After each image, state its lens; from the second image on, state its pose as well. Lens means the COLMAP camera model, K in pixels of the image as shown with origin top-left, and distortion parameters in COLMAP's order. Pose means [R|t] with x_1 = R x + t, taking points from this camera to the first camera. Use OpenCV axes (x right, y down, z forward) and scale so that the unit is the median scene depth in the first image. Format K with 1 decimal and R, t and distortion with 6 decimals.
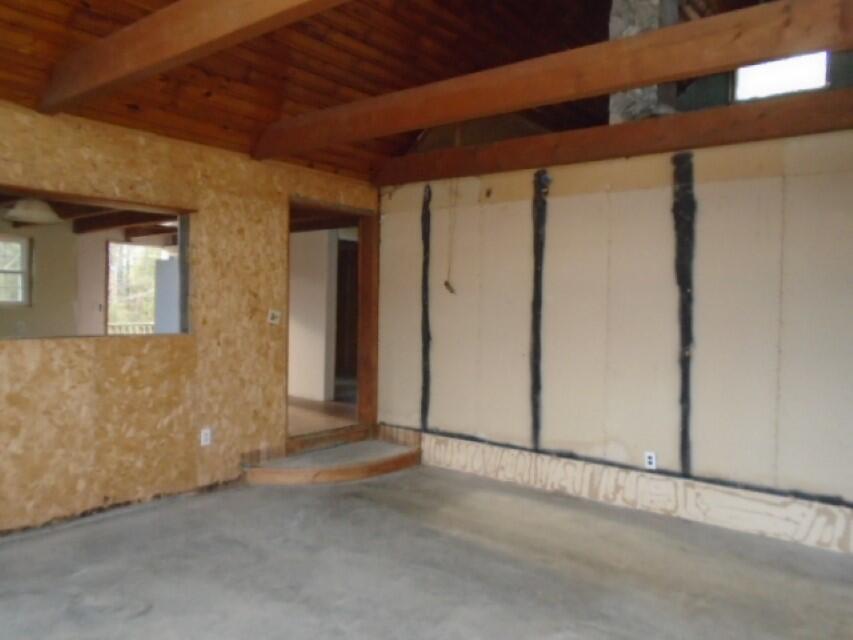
lens RADIAL K [[658.5, 0, 426.5], [0, 658.5, 320.0], [0, 0, 1]] dist [-0.008655, -0.003755]
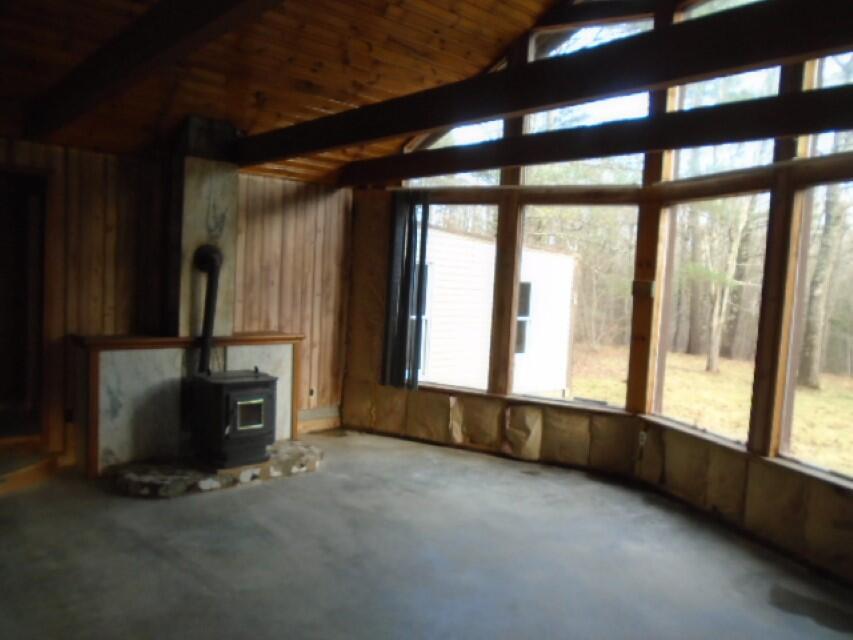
lens RADIAL K [[658.5, 0, 426.5], [0, 658.5, 320.0], [0, 0, 1]] dist [-0.008655, -0.003755]
pose [[-0.980192, -0.084856, 0.178952, -0.188098], [-0.067070, 0.992396, 0.103207, -0.095671], [-0.186349, 0.089161, -0.978430, 1.380482]]
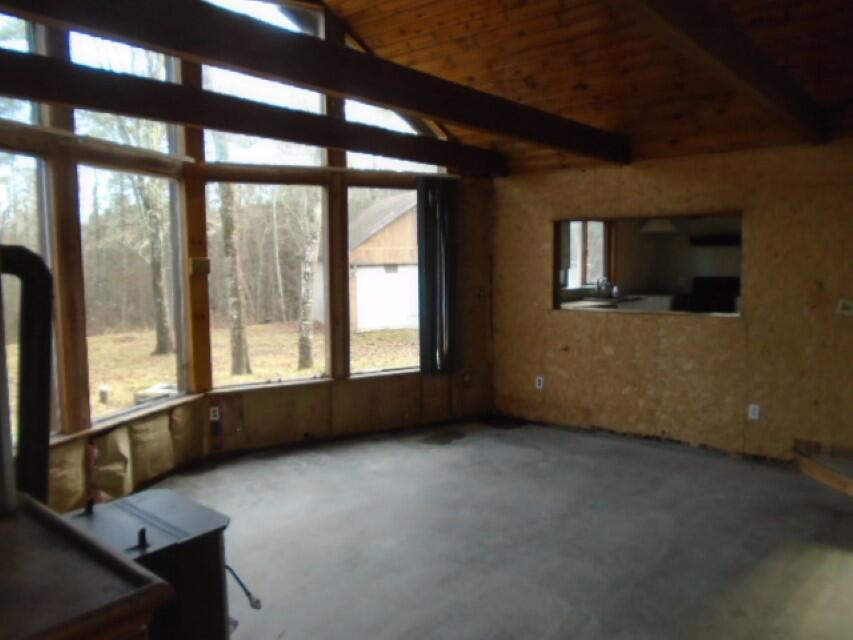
lens RADIAL K [[658.5, 0, 426.5], [0, 658.5, 320.0], [0, 0, 1]] dist [-0.008655, -0.003755]
pose [[-0.021427, 0.073610, -0.997057, 0.867388], [-0.021354, 0.997025, 0.074066, -0.053226], [0.999542, 0.022878, -0.019791, 0.522836]]
